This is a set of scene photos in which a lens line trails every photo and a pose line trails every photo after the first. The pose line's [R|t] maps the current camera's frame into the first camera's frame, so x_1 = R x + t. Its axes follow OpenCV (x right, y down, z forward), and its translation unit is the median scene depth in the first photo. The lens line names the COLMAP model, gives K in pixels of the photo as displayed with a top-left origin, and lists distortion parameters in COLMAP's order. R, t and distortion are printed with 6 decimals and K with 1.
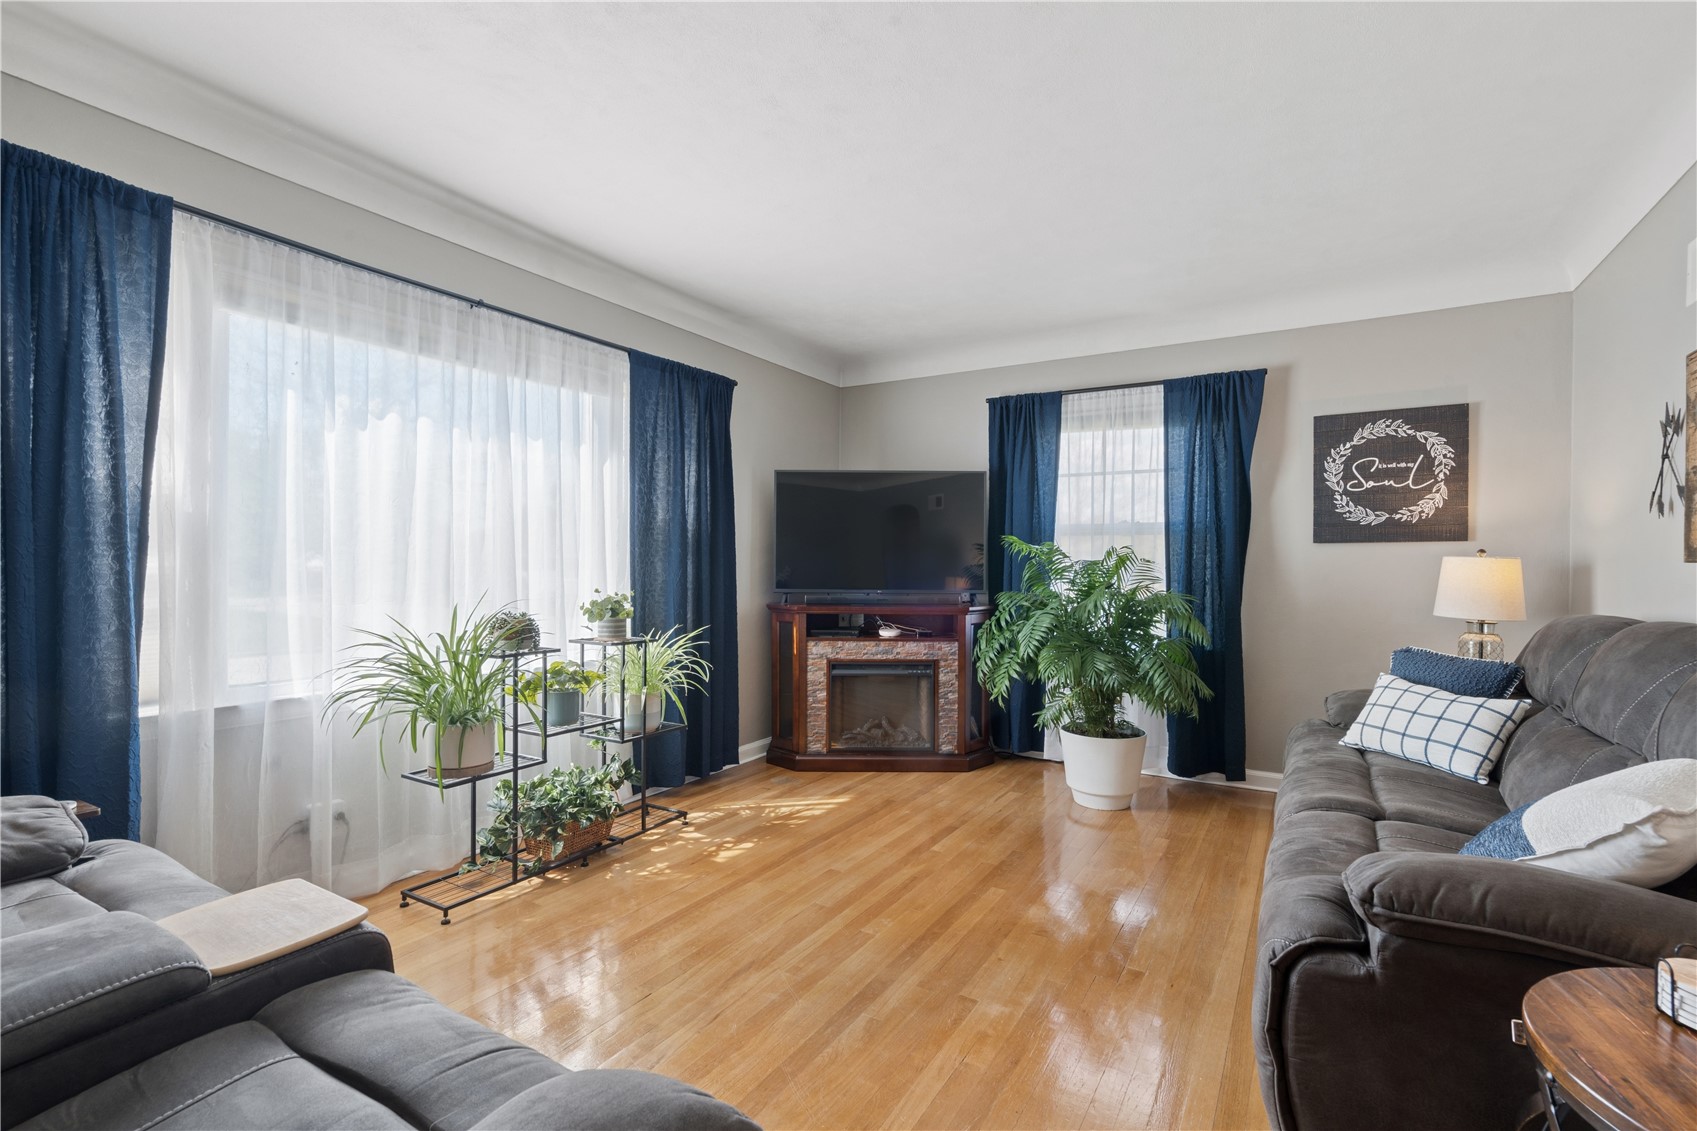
lens RADIAL K [[765.6, 0, 842.9], [0, 765.6, 564.9], [0, 0, 1]] dist [-0.005958, 0.000561]
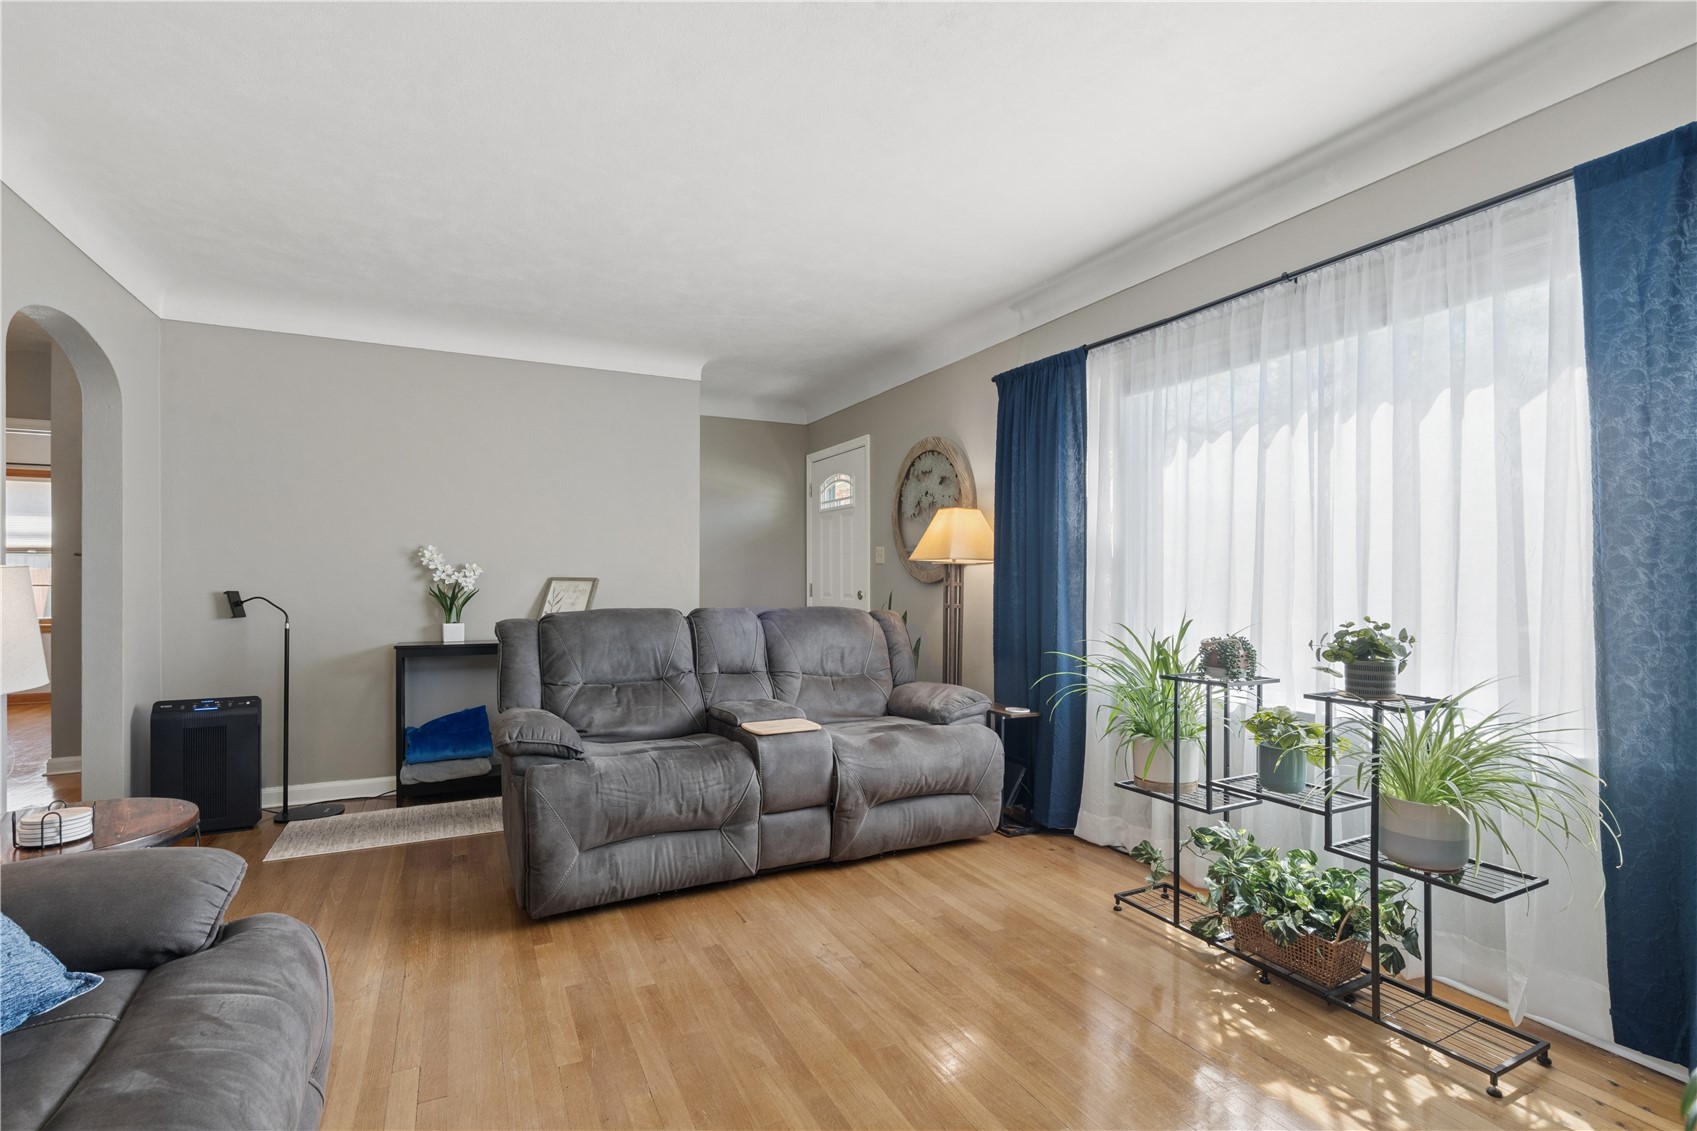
lens RADIAL K [[765.6, 0, 841.7], [0, 765.6, 578.4], [0, 0, 1]] dist [-0.005958, 0.000561]
pose [[-0.523382, -0.008921, -0.852052, 0.515311], [-0.005872, 0.999959, -0.006863, 0.004824], [0.852078, 0.001411, -0.523413, 1.028403]]
